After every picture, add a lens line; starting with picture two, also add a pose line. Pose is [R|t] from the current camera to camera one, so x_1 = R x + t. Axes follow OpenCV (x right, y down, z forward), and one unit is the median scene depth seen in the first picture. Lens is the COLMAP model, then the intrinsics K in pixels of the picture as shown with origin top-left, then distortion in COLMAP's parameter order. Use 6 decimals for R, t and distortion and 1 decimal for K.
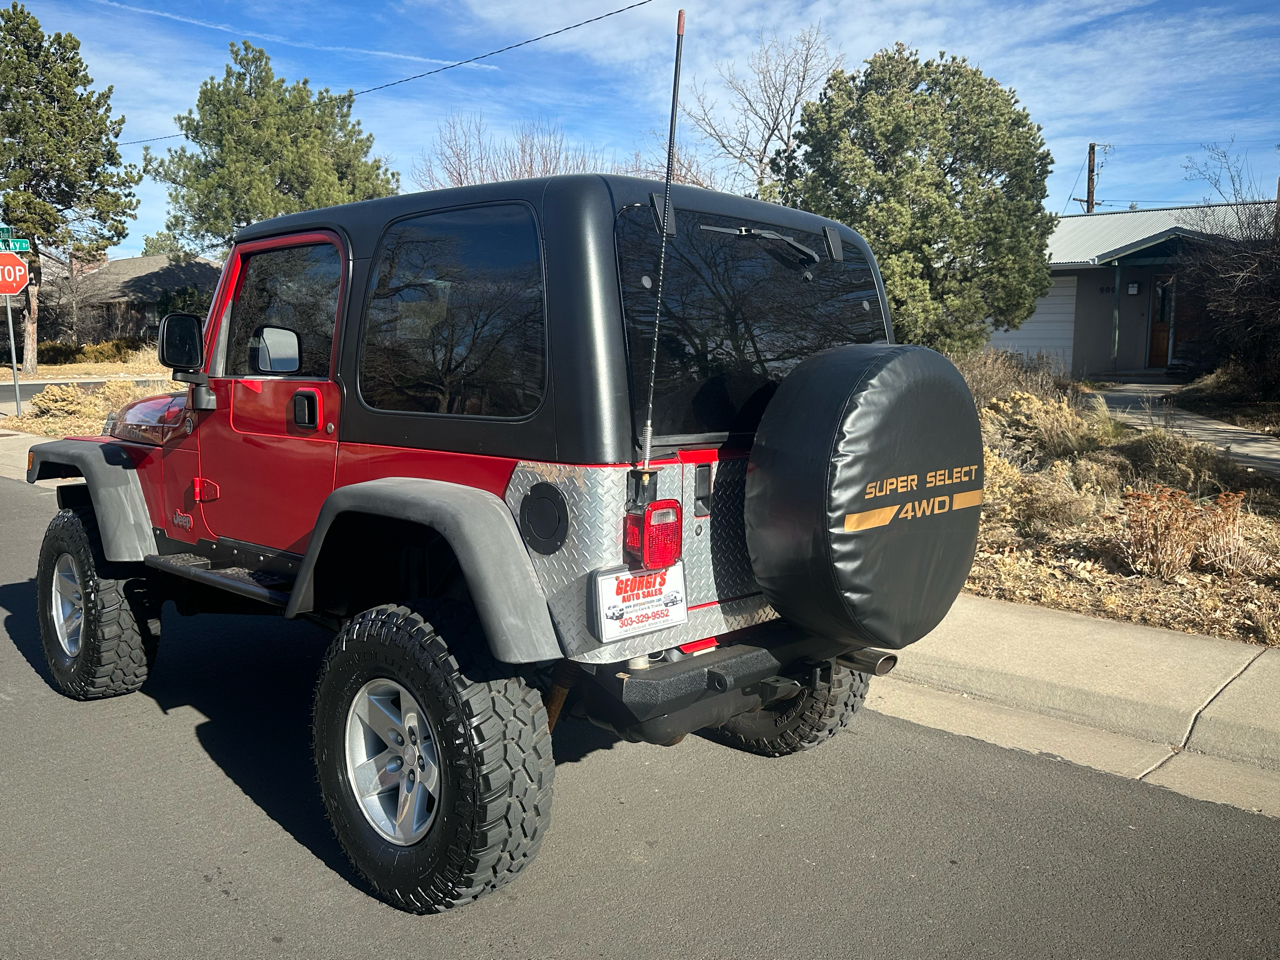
lens RADIAL K [[1054.0, 0, 594.4], [0, 1054.0, 459.1], [0, 0, 1]] dist [0.034762, -0.073562]
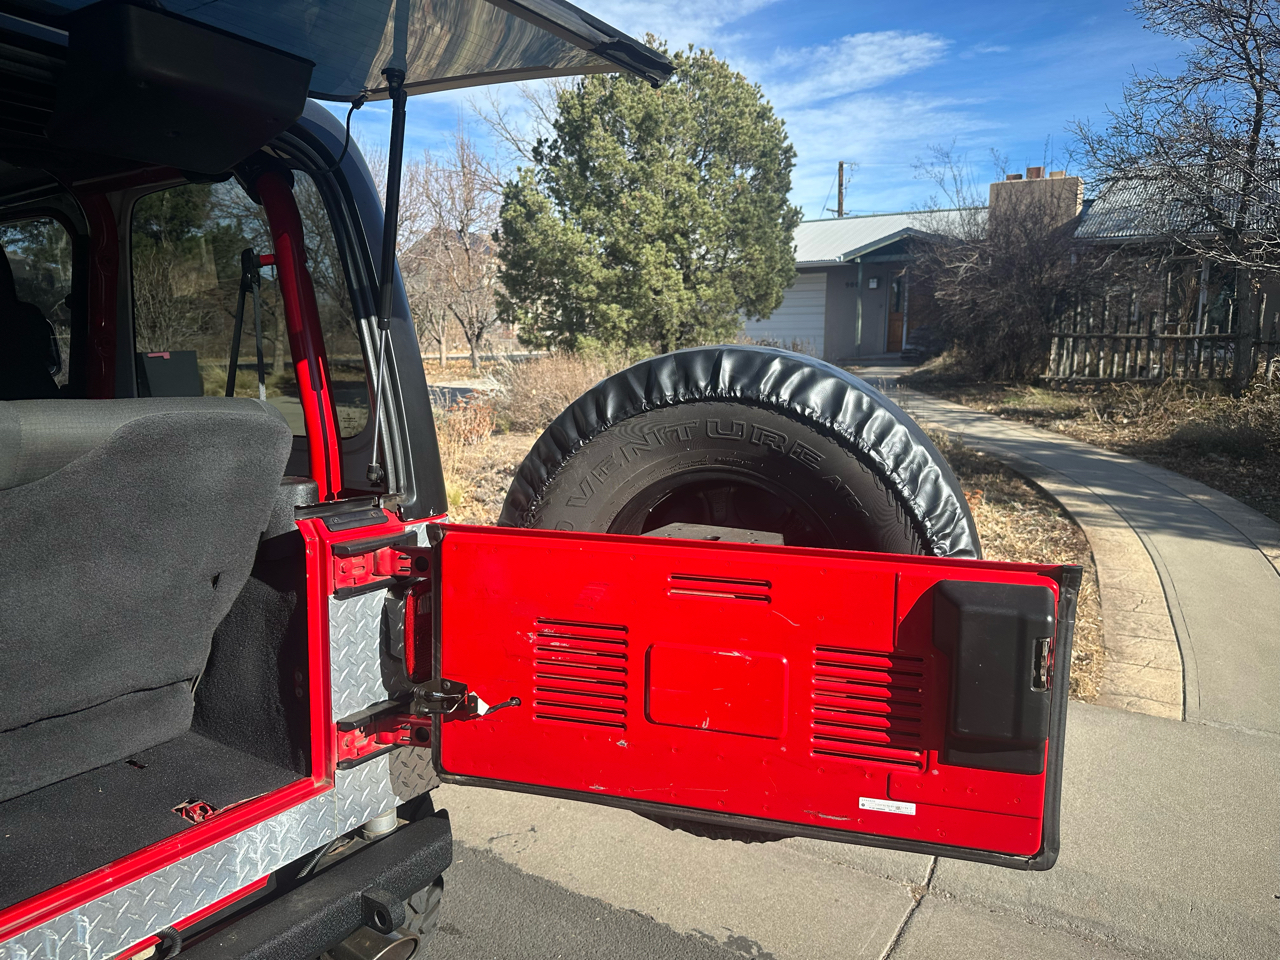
lens RADIAL K [[890.9, 0, 633.0], [0, 890.9, 471.5], [0, 0, 1]] dist [0.029611, -0.056886]
pose [[0.979468, -0.043026, 0.196952, 0.081943], [0.035154, 0.998444, 0.043294, -0.013598], [-0.198509, -0.035481, 0.979457, 0.146261]]
